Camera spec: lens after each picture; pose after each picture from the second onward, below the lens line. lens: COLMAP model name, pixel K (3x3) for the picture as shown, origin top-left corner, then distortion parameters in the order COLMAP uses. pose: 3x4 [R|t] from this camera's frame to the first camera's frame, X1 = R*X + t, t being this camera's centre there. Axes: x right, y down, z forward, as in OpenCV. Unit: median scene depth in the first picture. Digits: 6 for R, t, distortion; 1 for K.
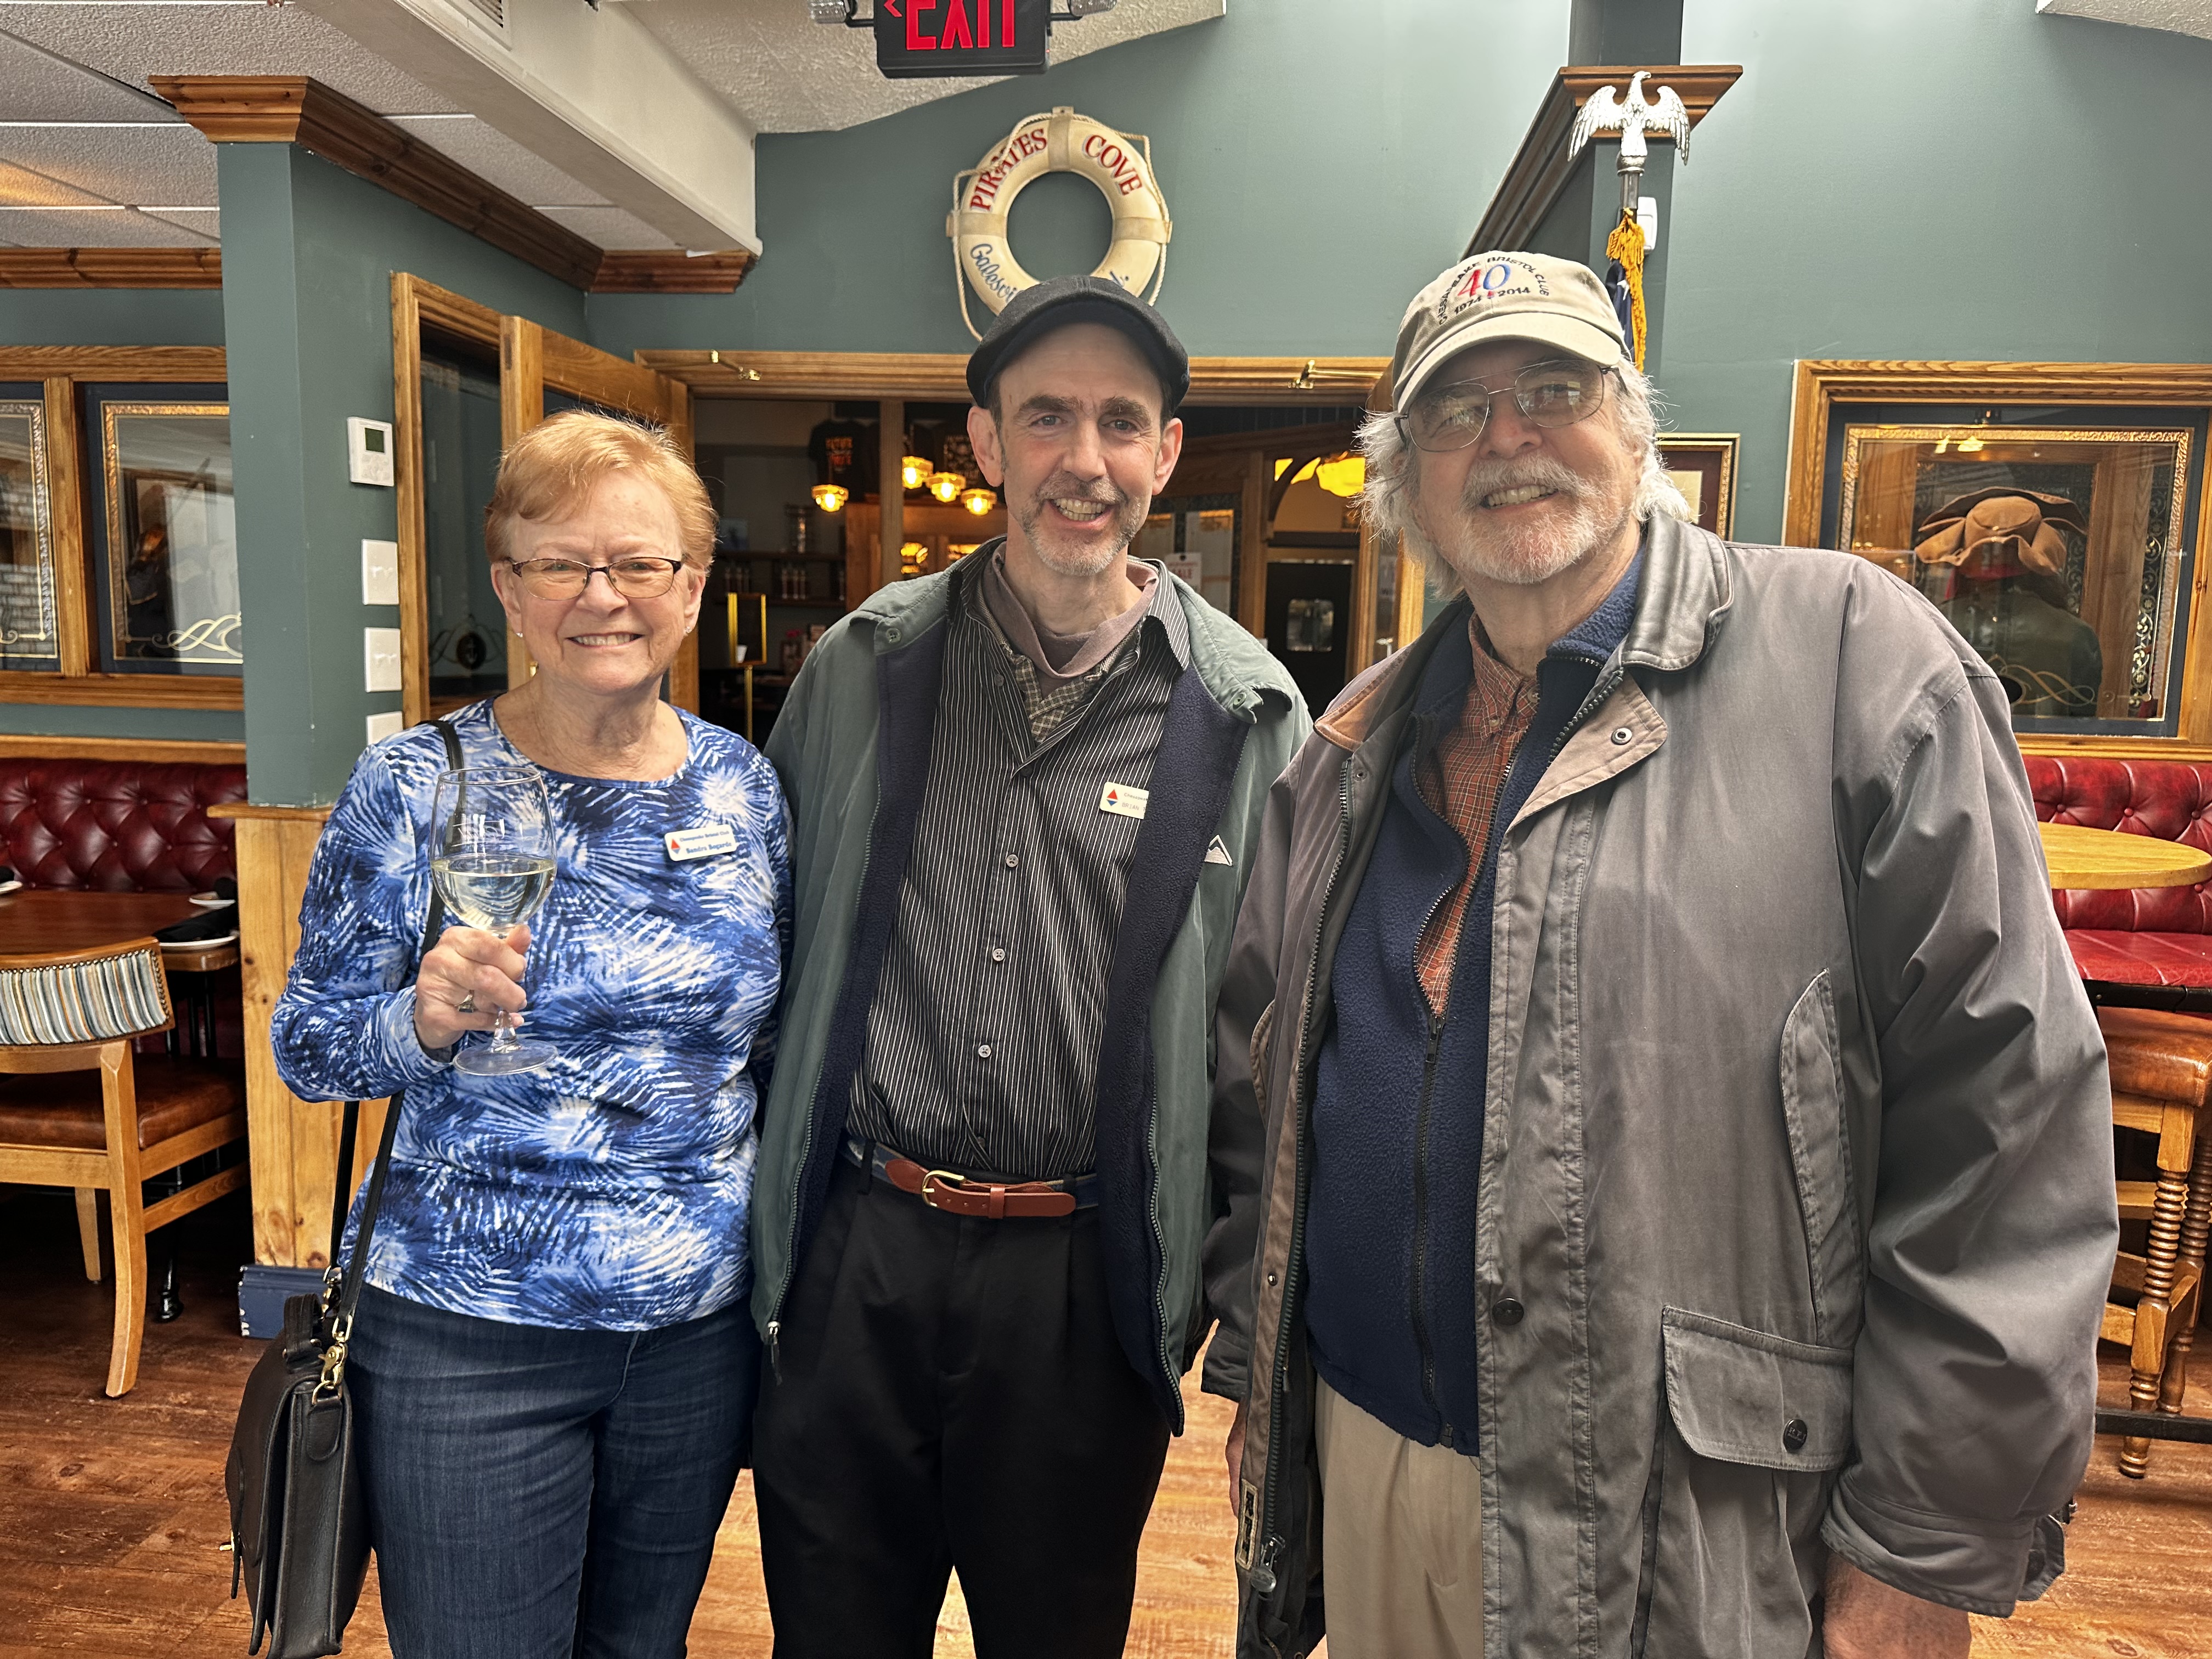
lens RADIAL K [[1600.3, 0, 1134.1], [0, 1600.3, 848.7], [0, 0, 1]] dist [0.081283, -0.135749]
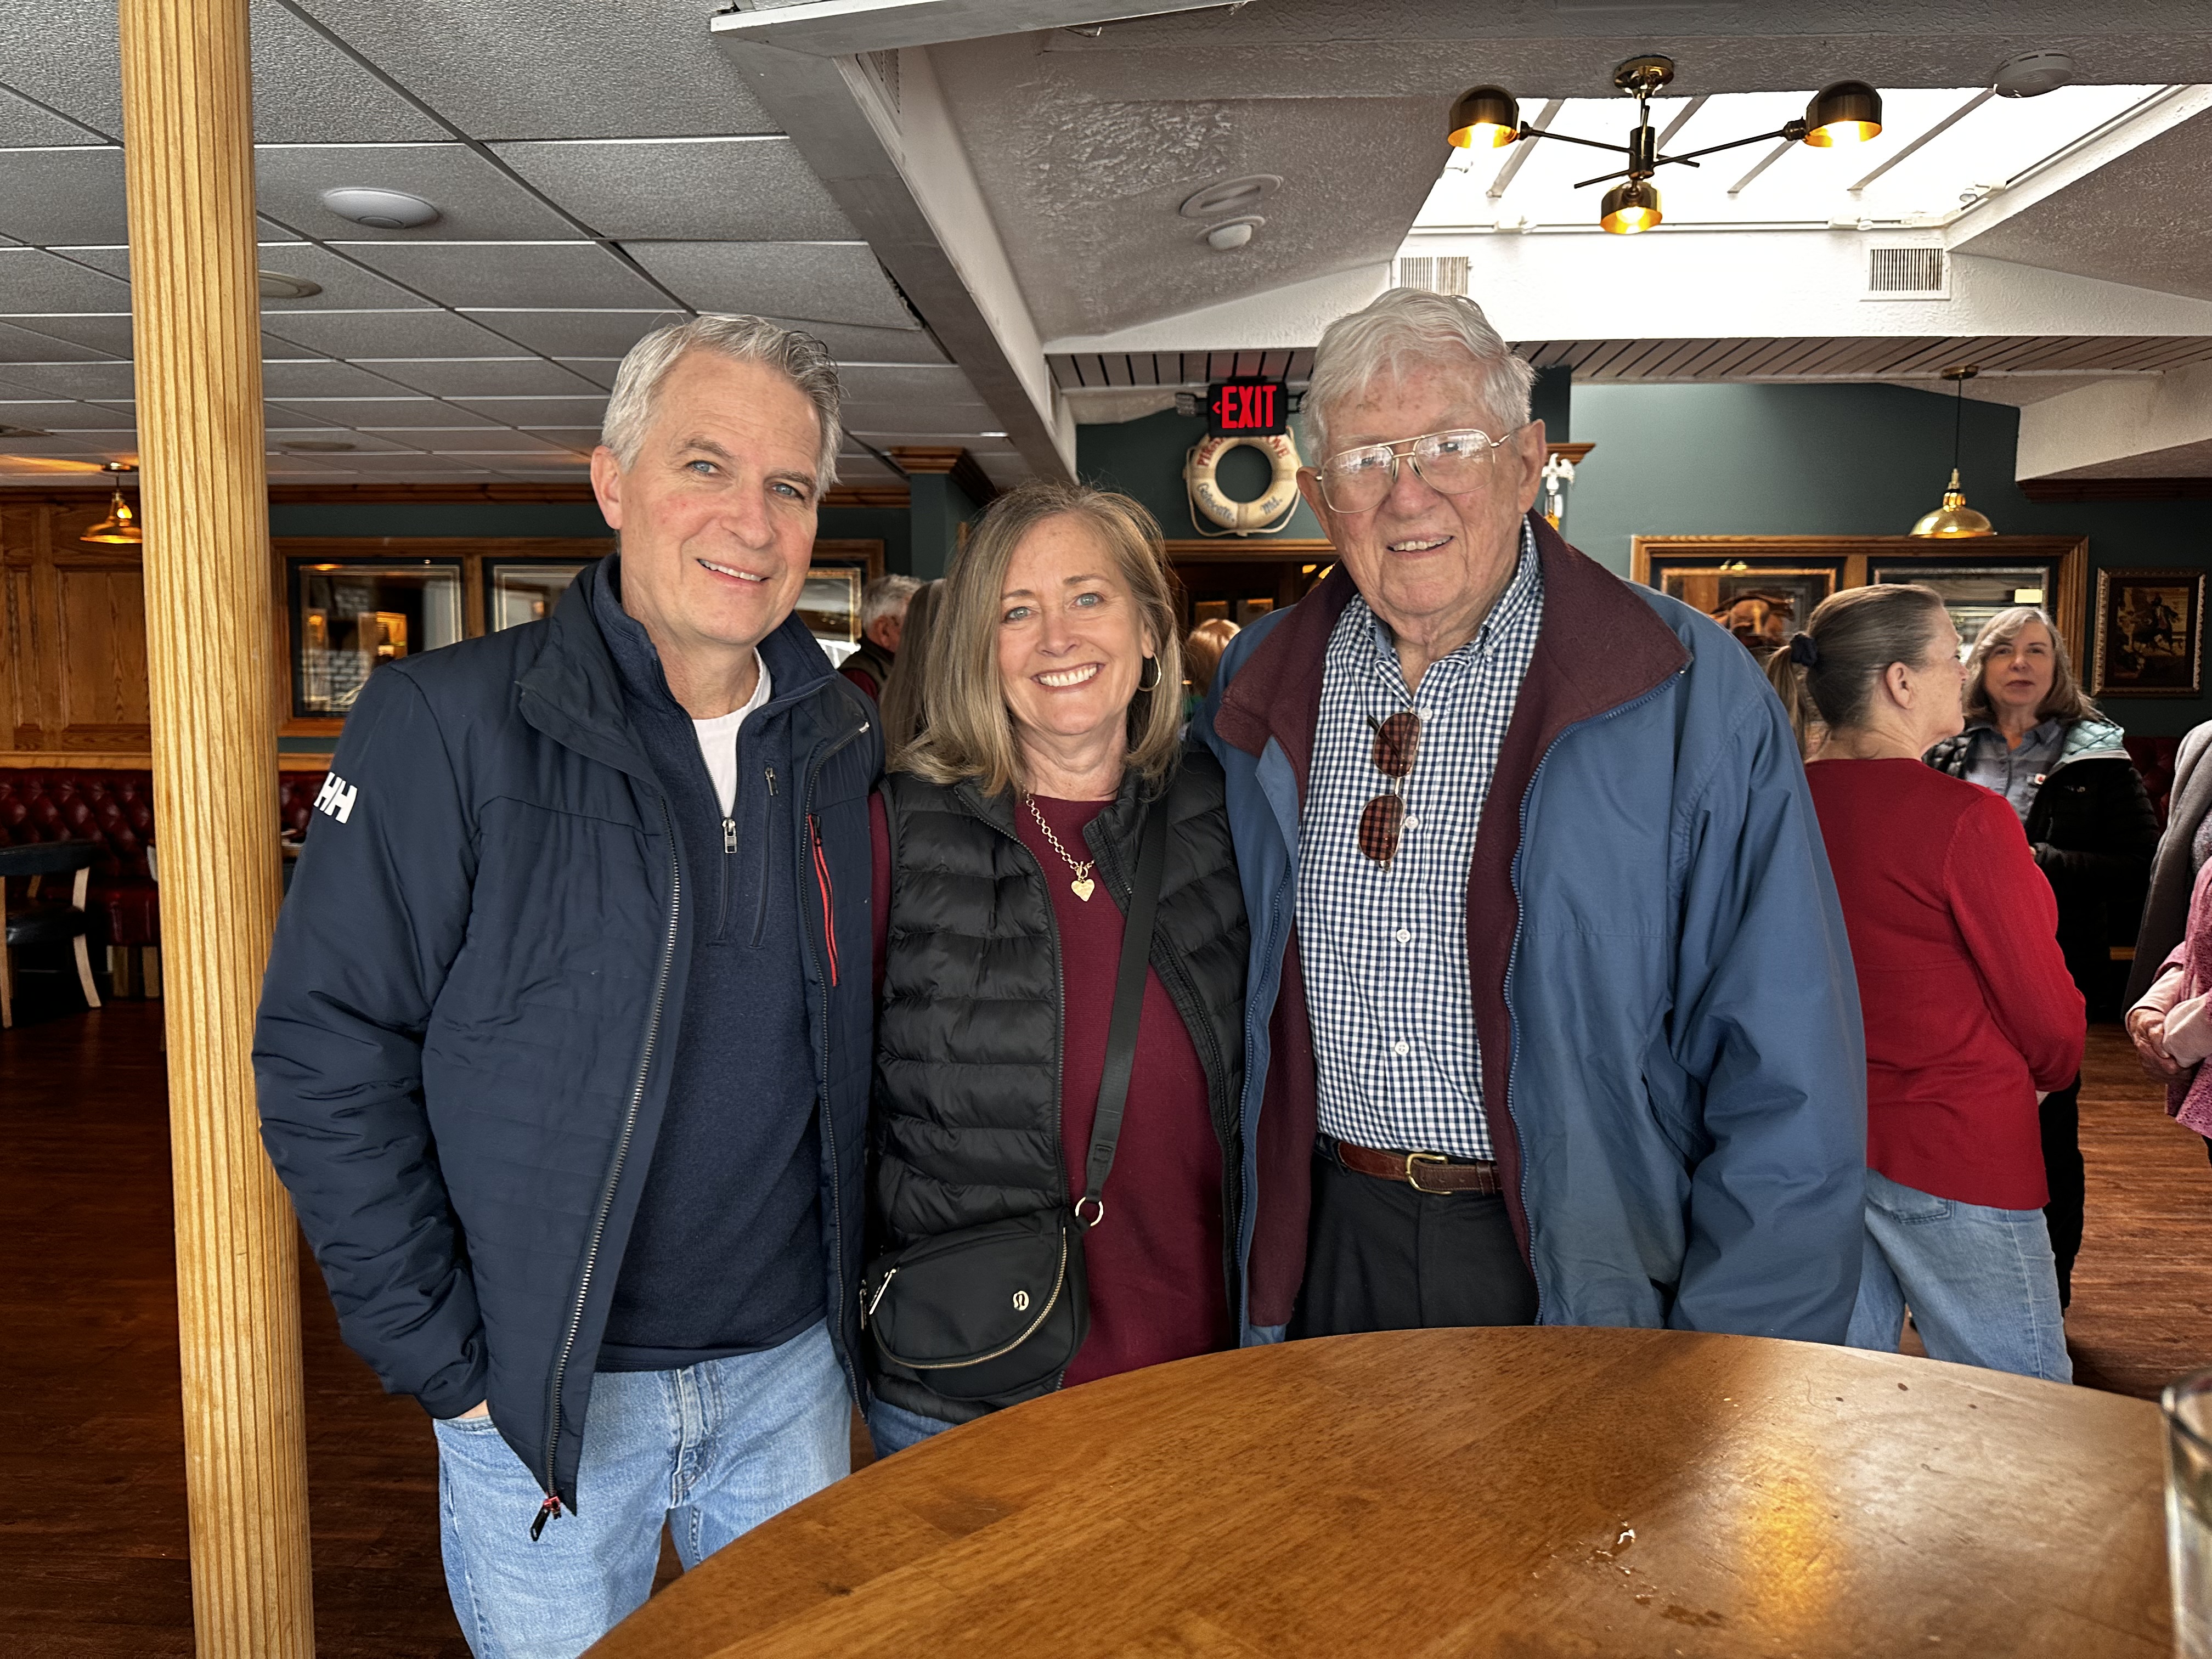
lens RADIAL K [[1559.3, 0, 1096.6], [0, 1559.3, 813.8], [0, 0, 1]] dist [0.085346, -0.123416]
pose [[0.999283, -0.024765, 0.028652, -0.271718], [0.026100, 0.998544, -0.047205, 0.093228], [-0.027441, 0.047919, 0.998474, -0.785397]]
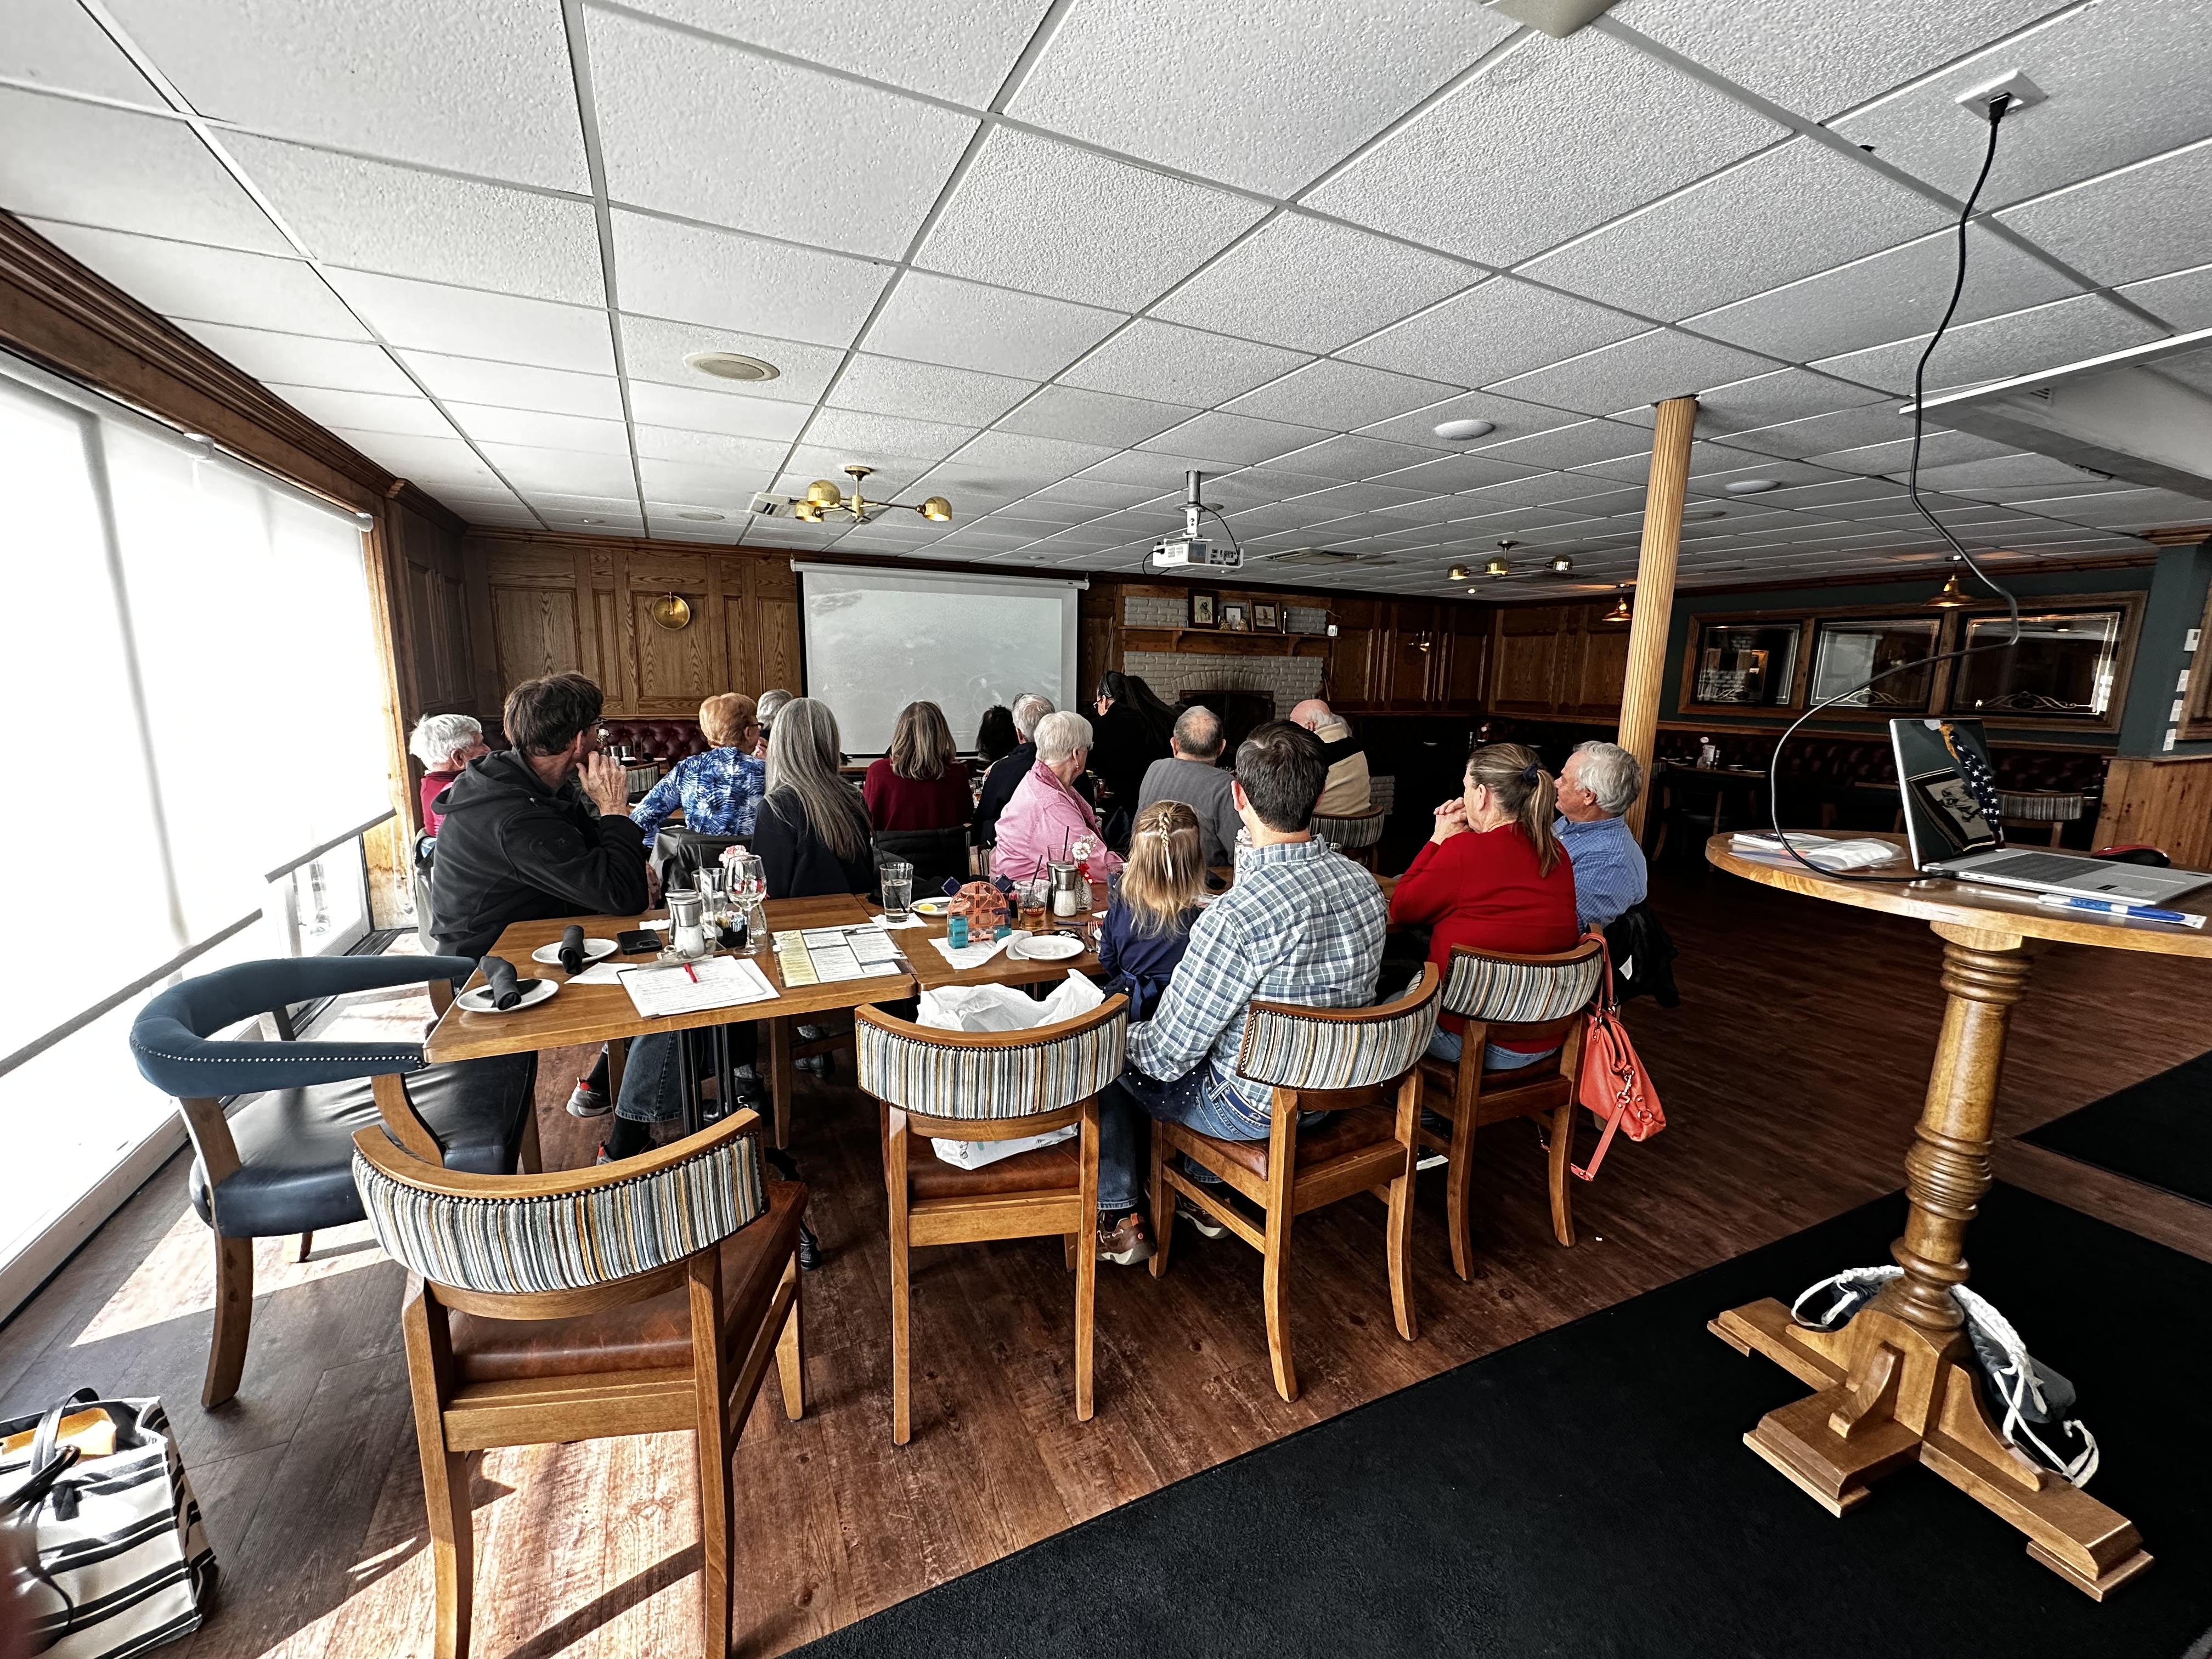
lens RADIAL K [[900.7, 0, 1093.5], [0, 900.7, 819.7], [0, 0, 1]] dist [-0.003658, -0.000236]
pose [[0.512161, 0.117661, -0.850792, -0.056179], [-0.118721, 0.990762, 0.065550, 0.162867], [0.850645, 0.067434, 0.521398, -1.181186]]
